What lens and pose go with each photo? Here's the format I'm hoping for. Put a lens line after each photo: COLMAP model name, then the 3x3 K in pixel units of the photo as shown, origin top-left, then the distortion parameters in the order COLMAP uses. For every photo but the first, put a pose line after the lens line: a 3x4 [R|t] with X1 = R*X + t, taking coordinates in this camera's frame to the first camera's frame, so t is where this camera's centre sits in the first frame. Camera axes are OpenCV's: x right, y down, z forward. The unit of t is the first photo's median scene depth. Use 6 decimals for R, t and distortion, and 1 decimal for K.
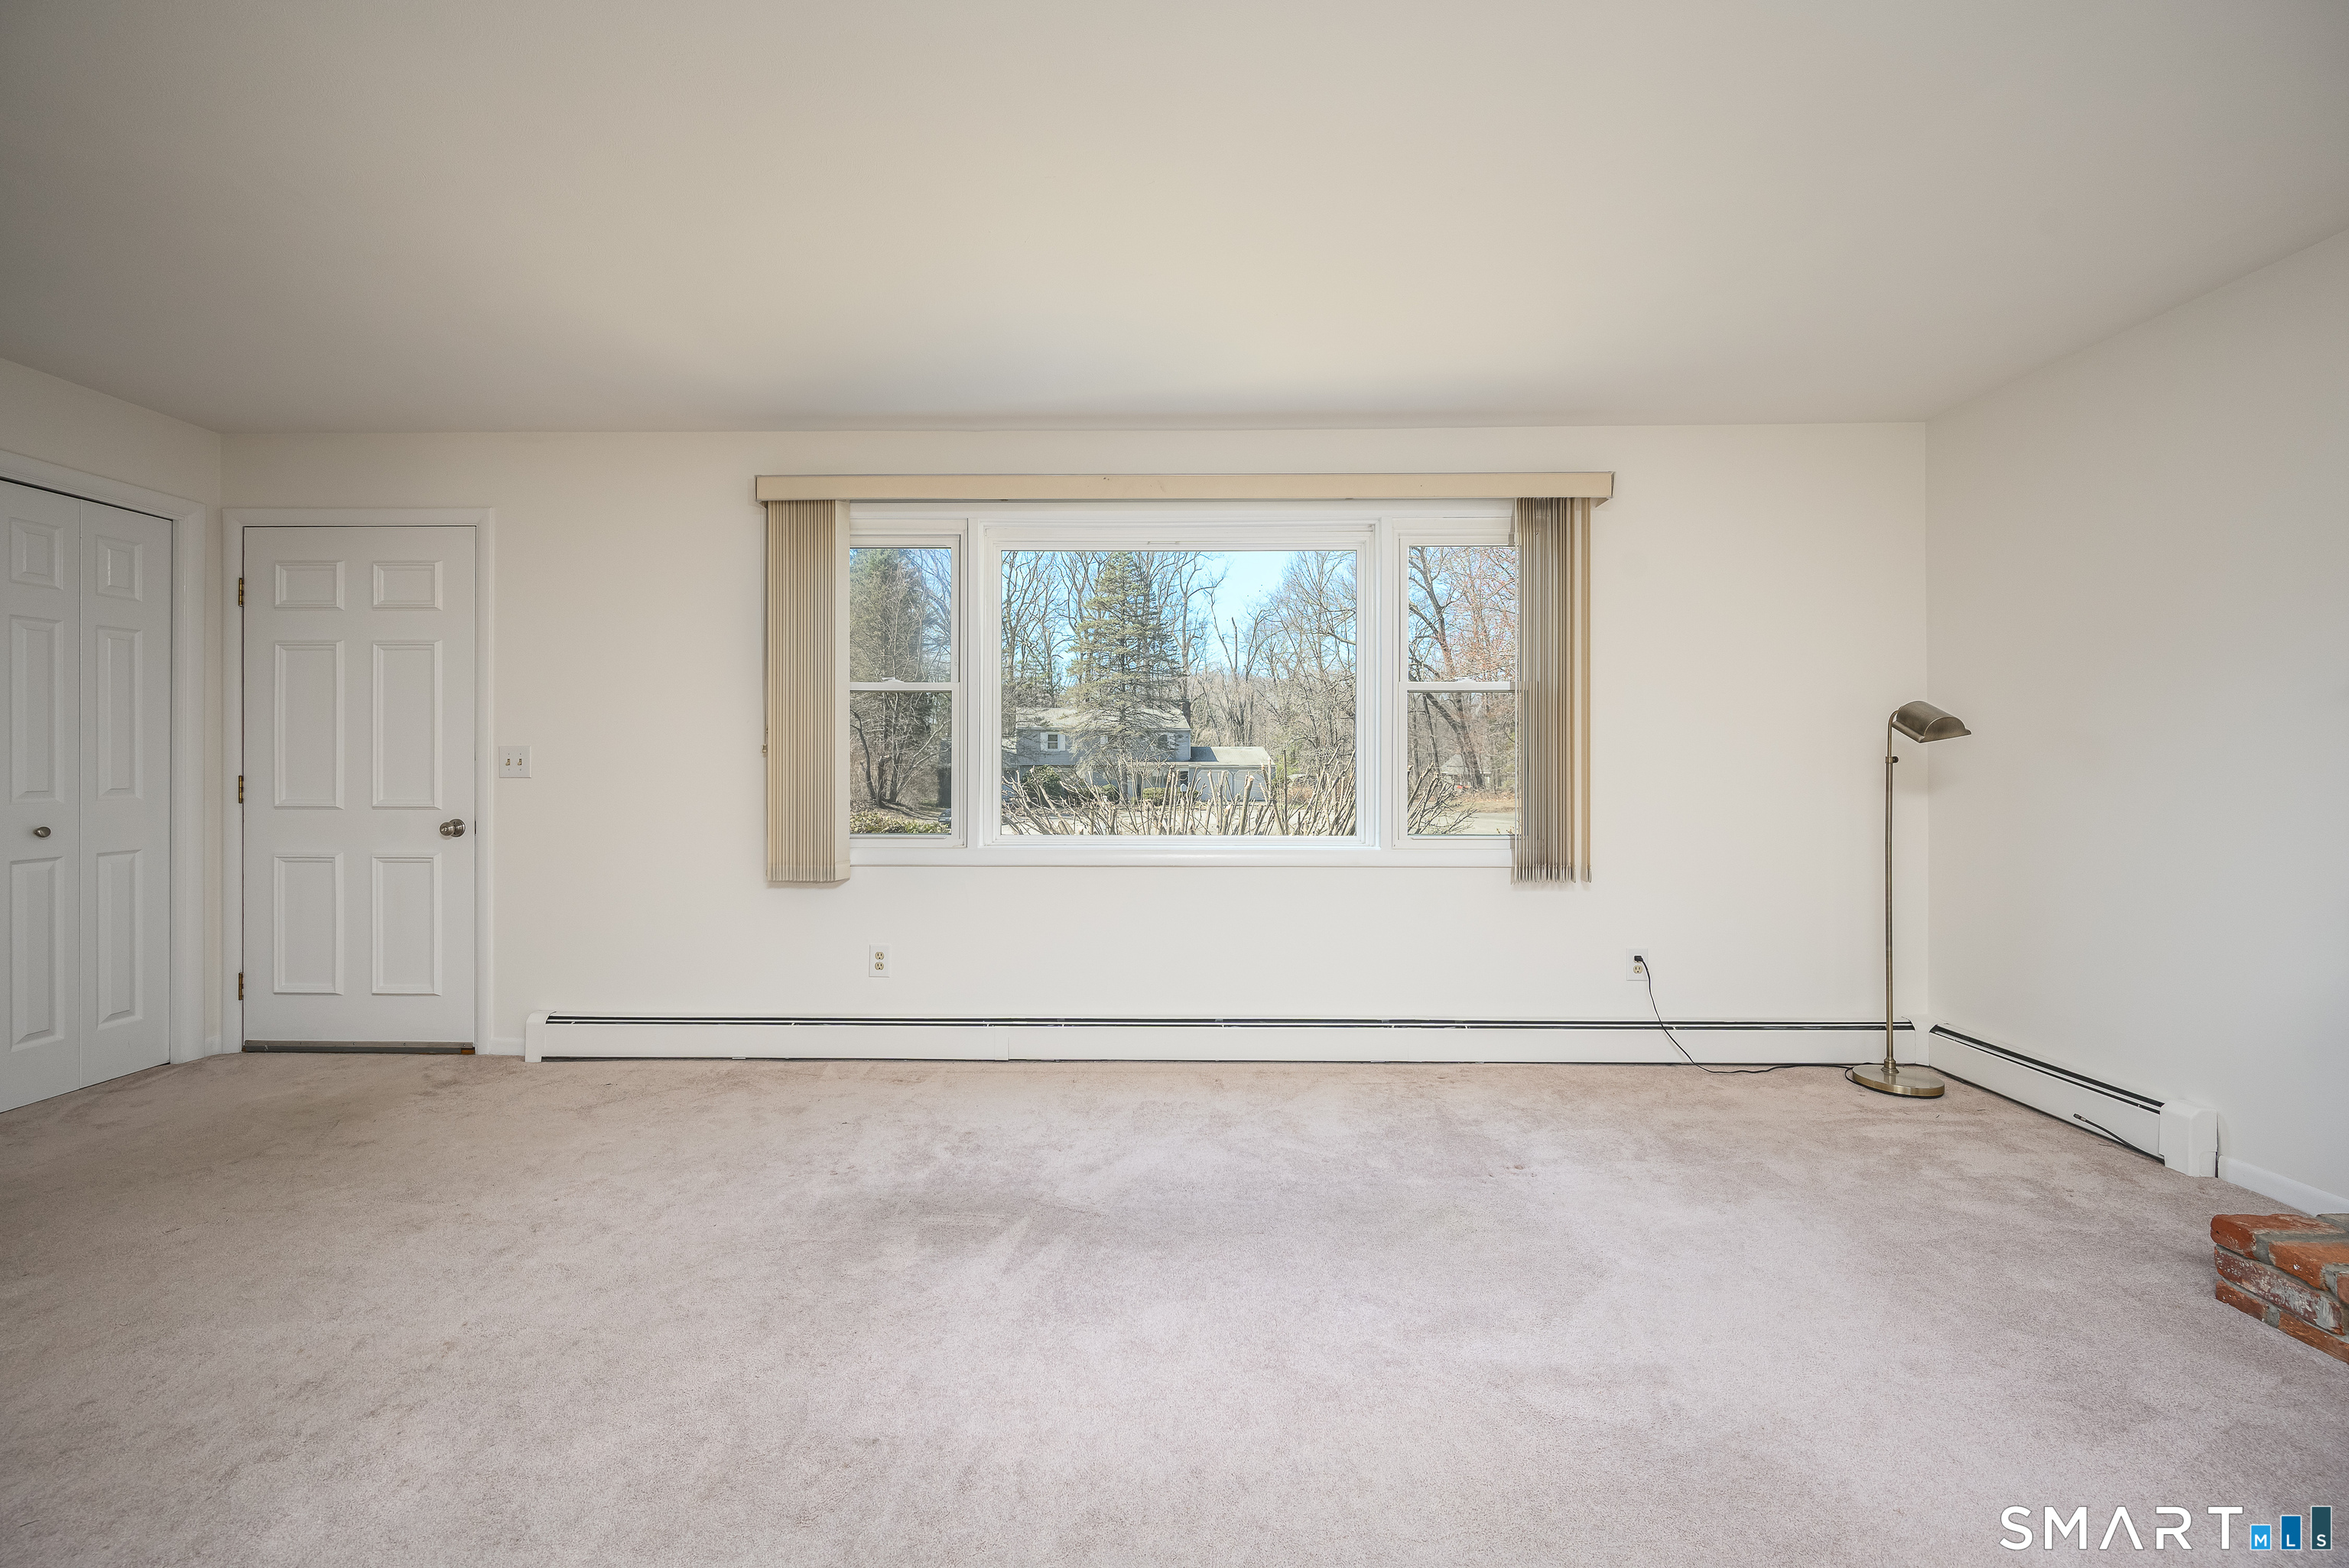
lens RADIAL K [[956.8, 0, 1164.6], [0, 956.8, 757.6], [0, 0, 1]] dist [-0.003394, -0.000574]
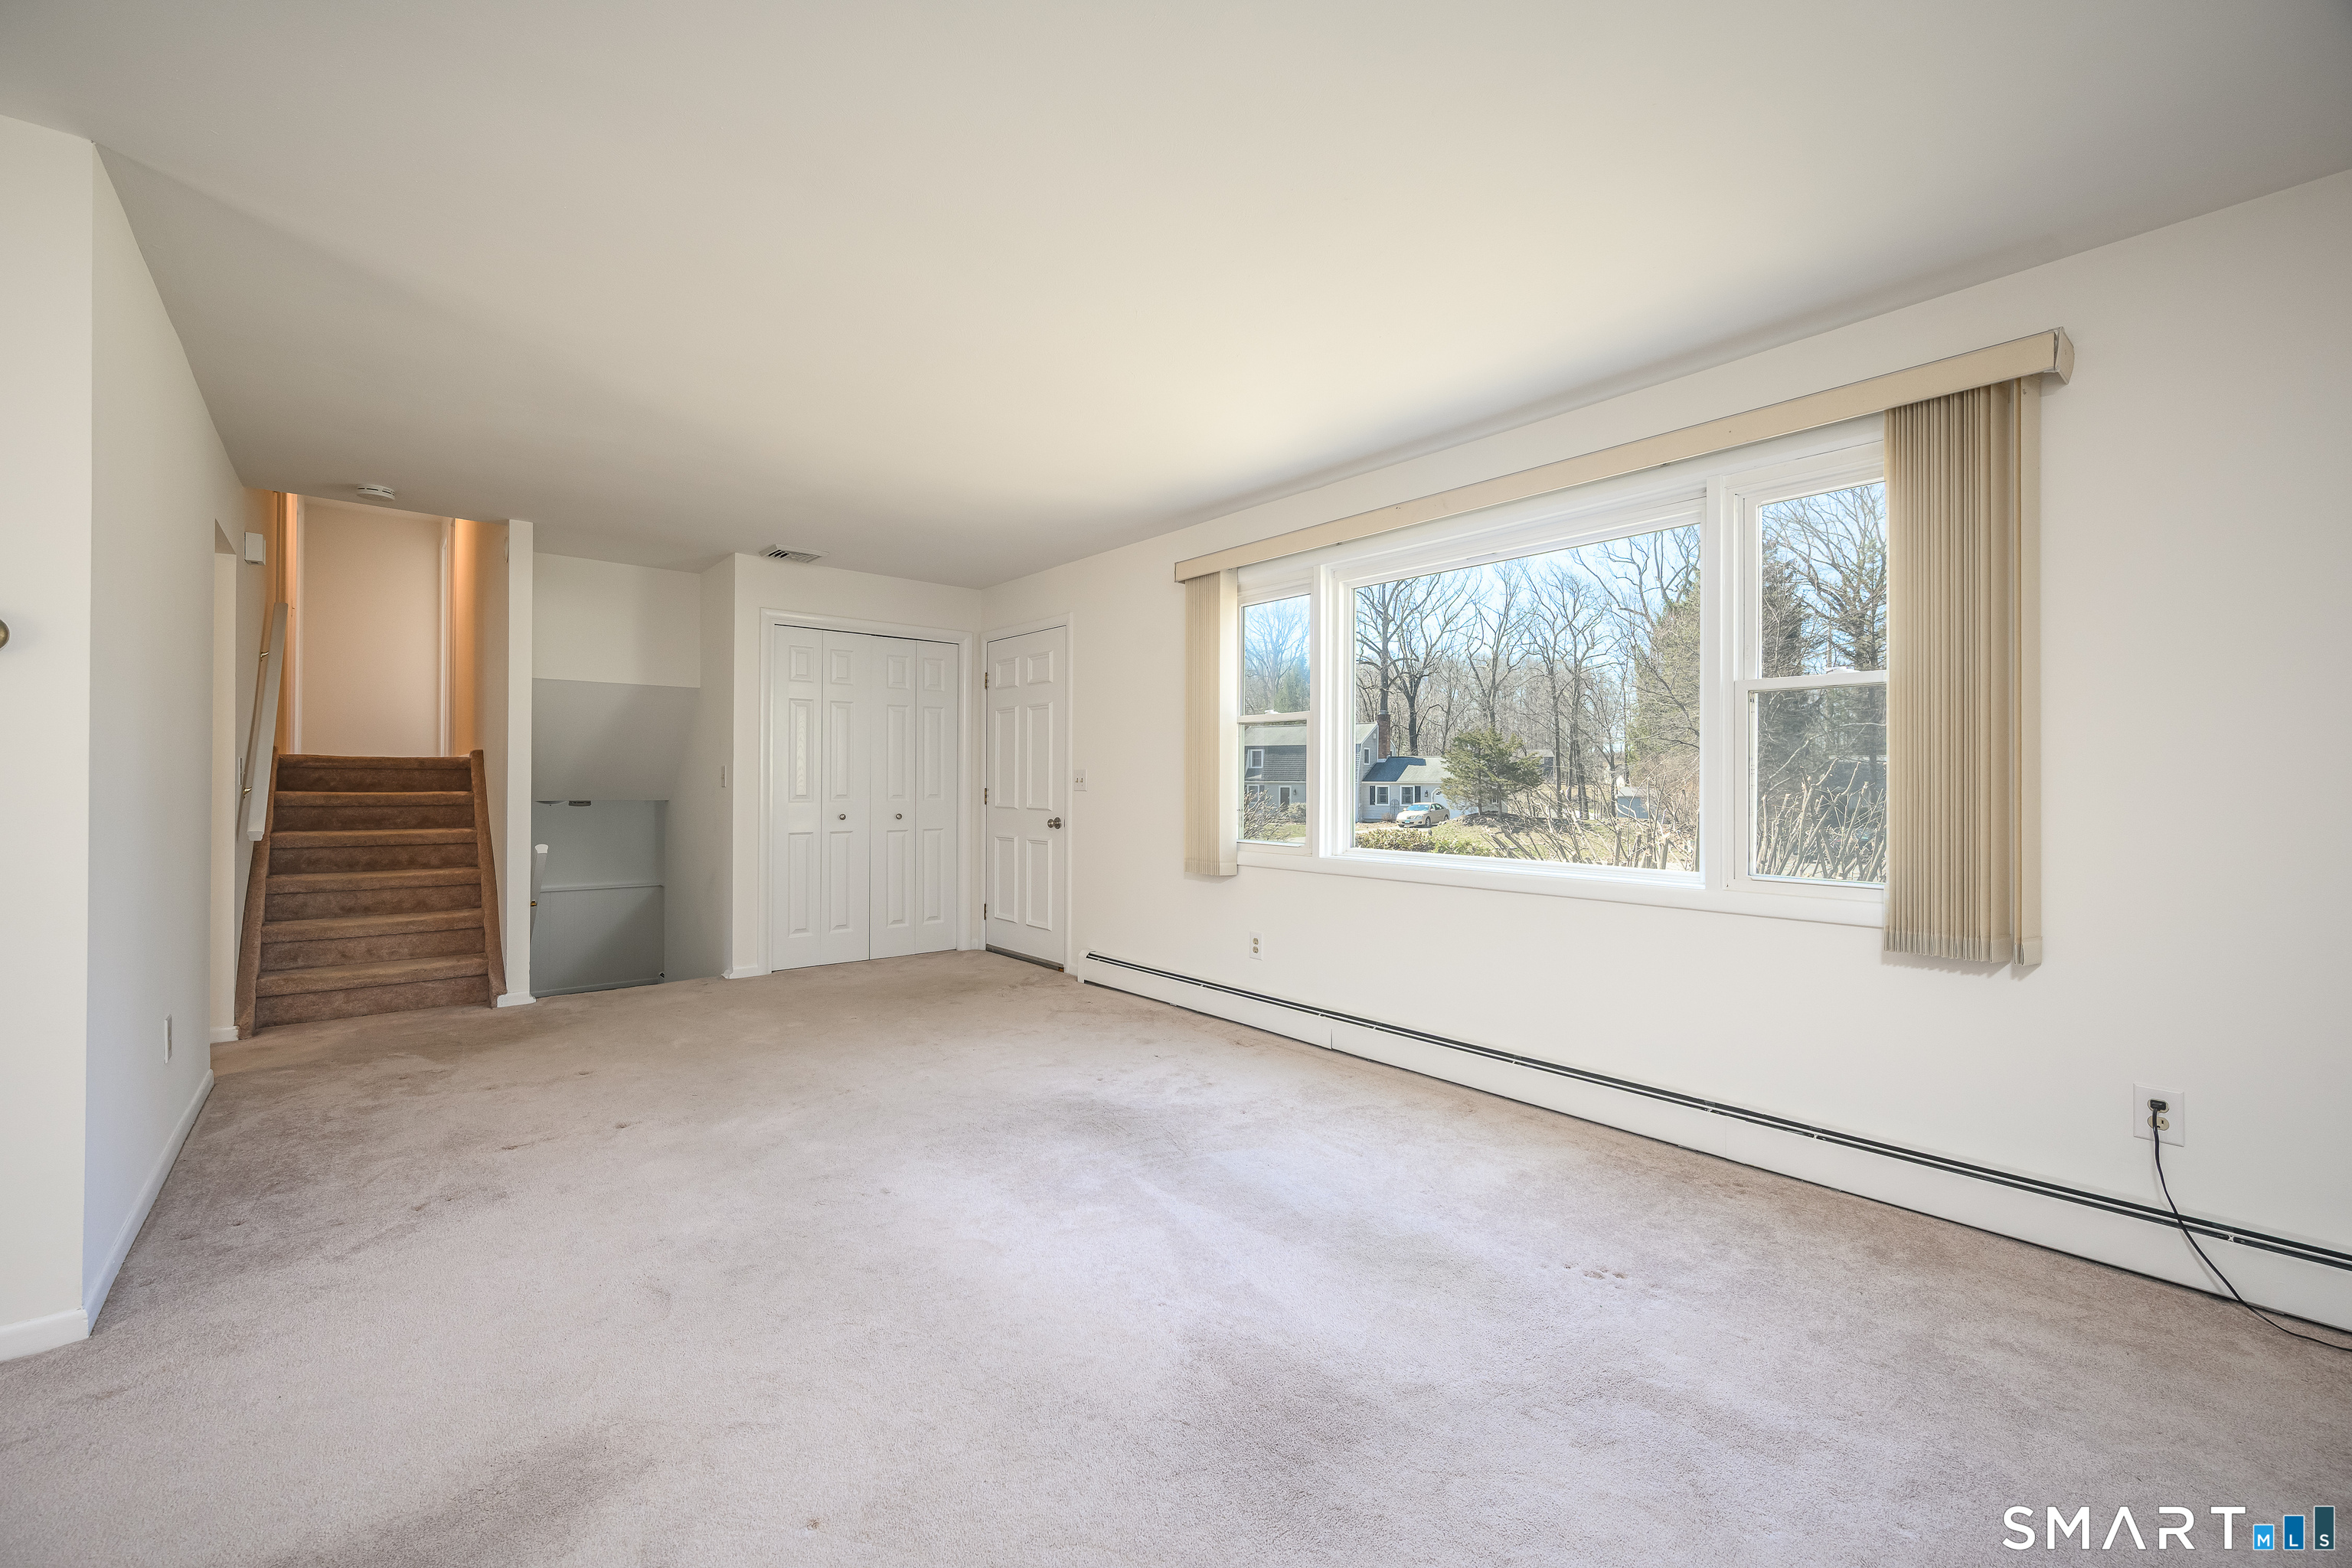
lens RADIAL K [[950.3, 0, 1156.7], [0, 950.3, 782.0], [0, 0, 1]] dist [-0.002685, -0.000674]
pose [[0.650975, 0.001650, -0.759097, 0.541610], [0.000883, 0.999995, 0.002931, 0.003021], [0.759099, -0.002579, 0.650970, 0.129476]]
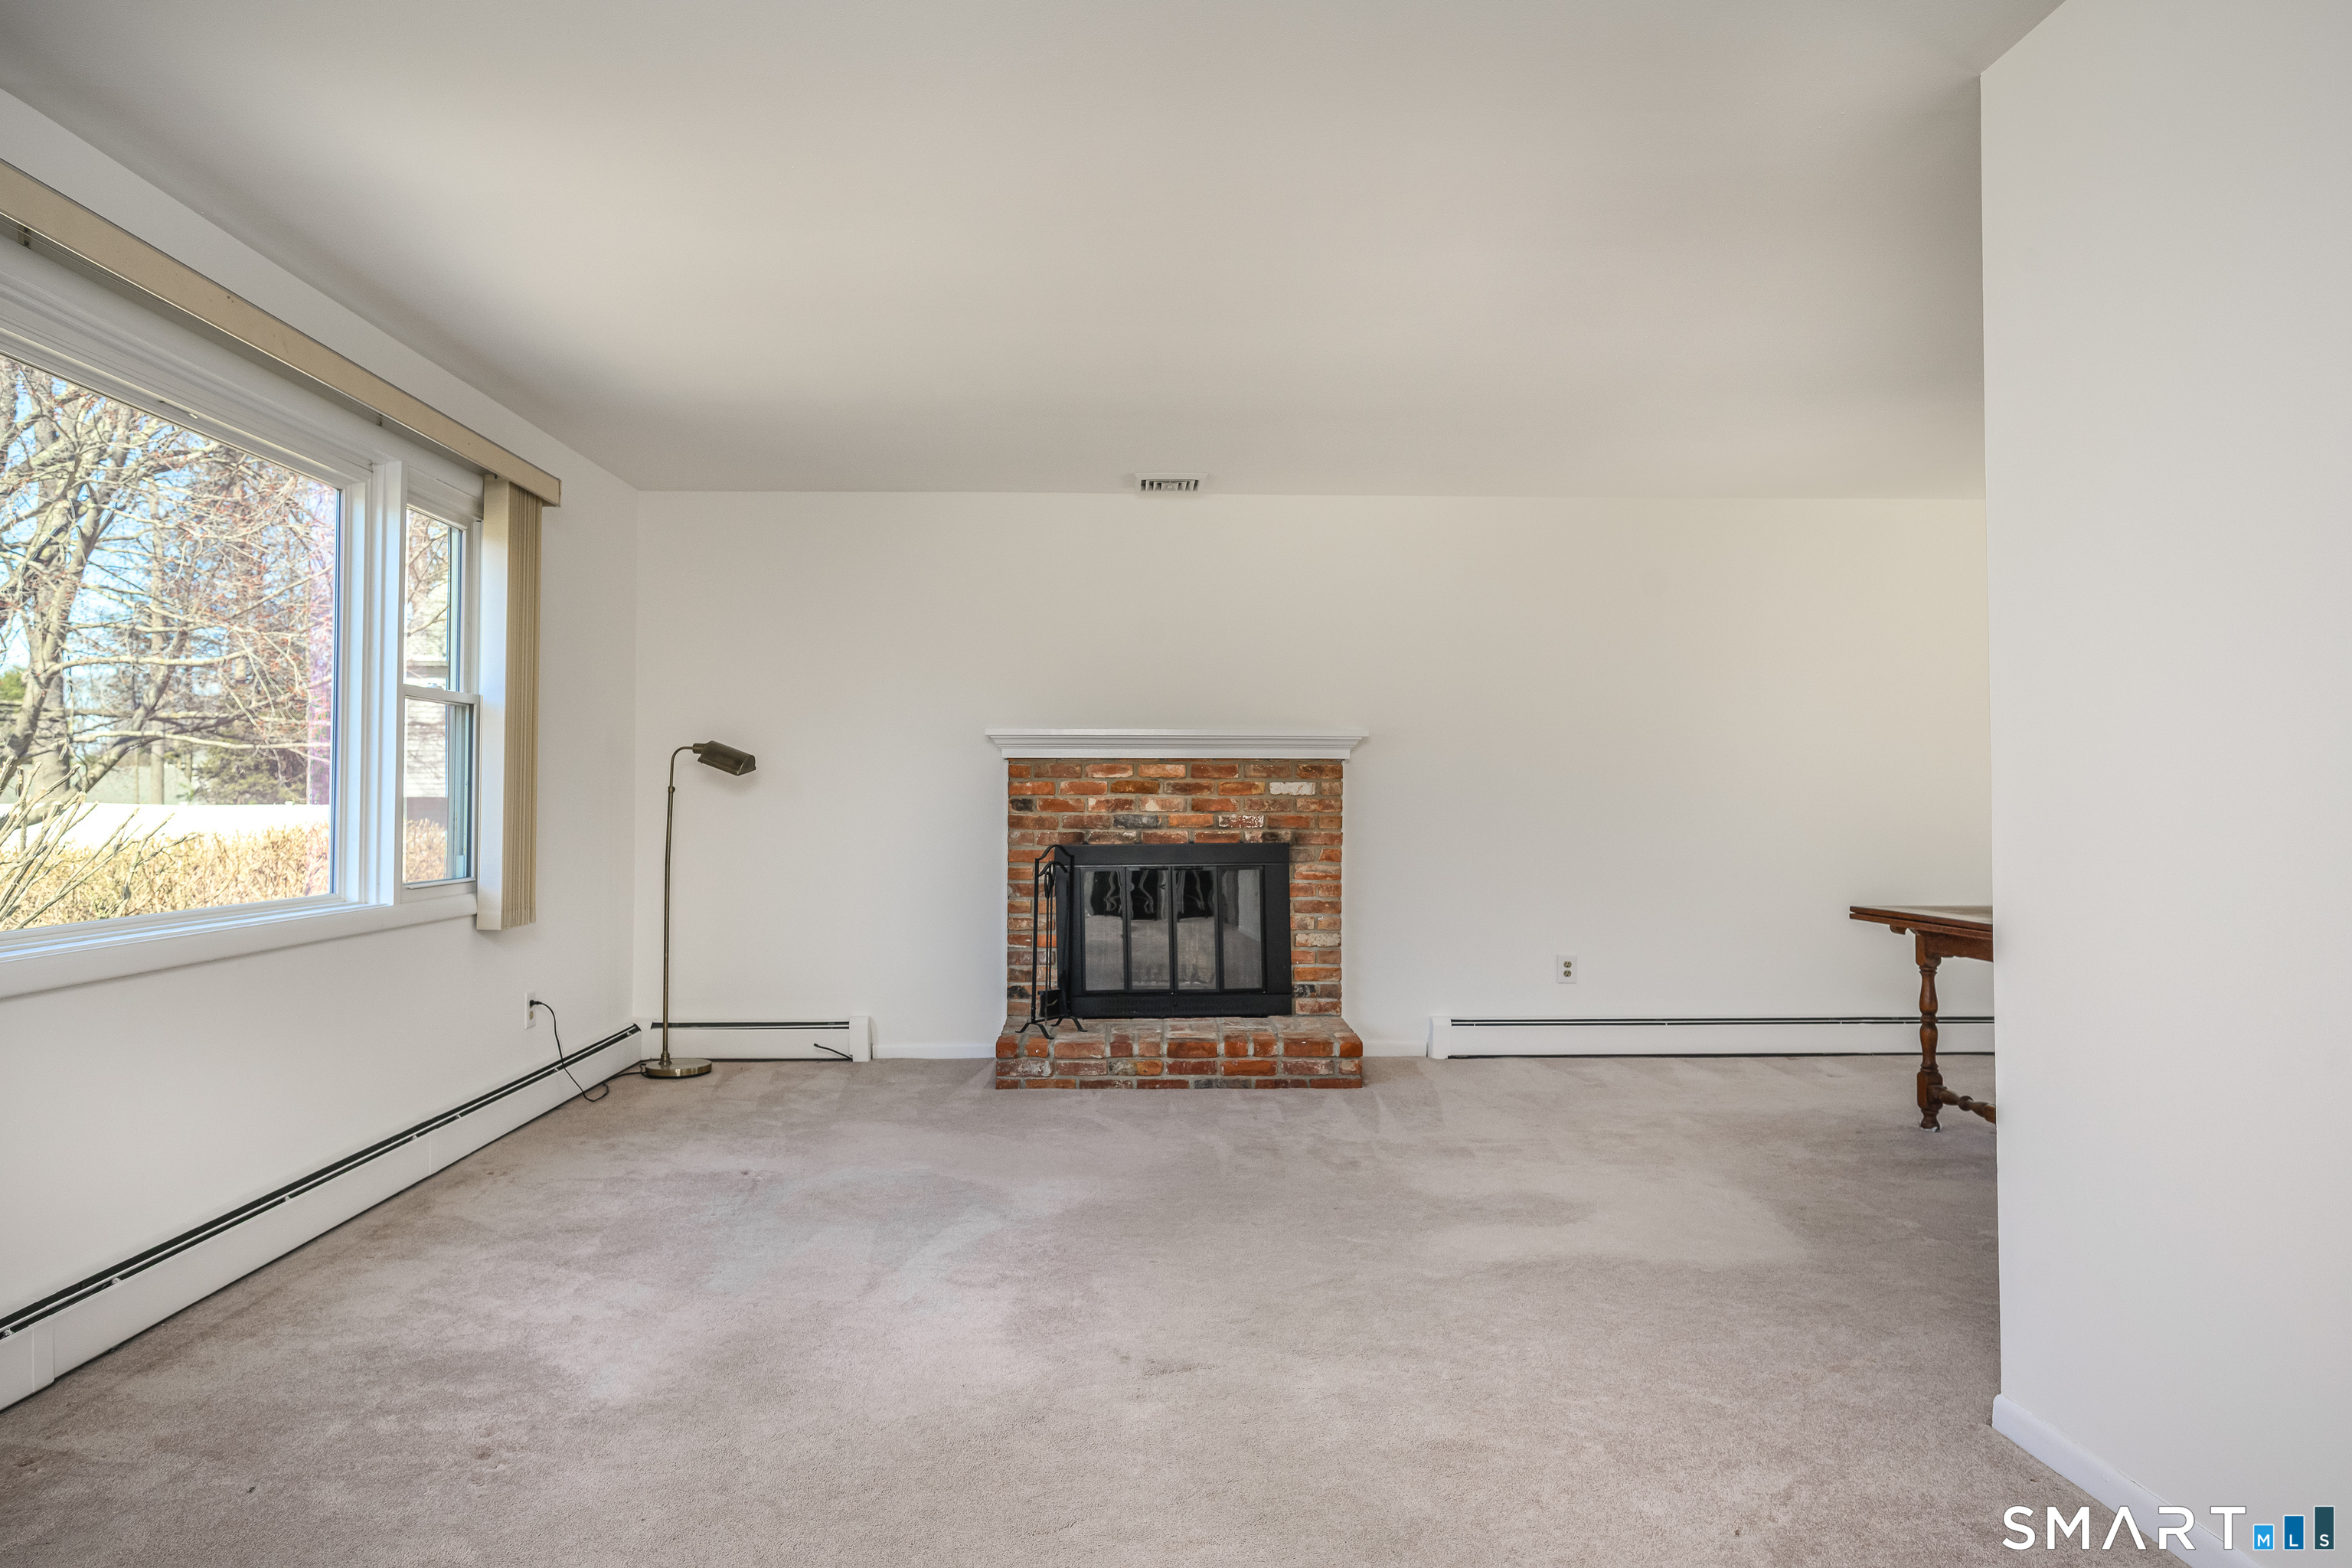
lens RADIAL K [[1458.6, 0, 1168.5], [0, 1458.6, 771.8], [0, 0, 1]] dist [0.001470, -0.000080]
pose [[-0.029562, 0.024950, 0.999252, -0.946455], [-0.005836, 0.999667, -0.025133, 0.021201], [-0.999546, -0.006575, -0.029406, 0.430614]]
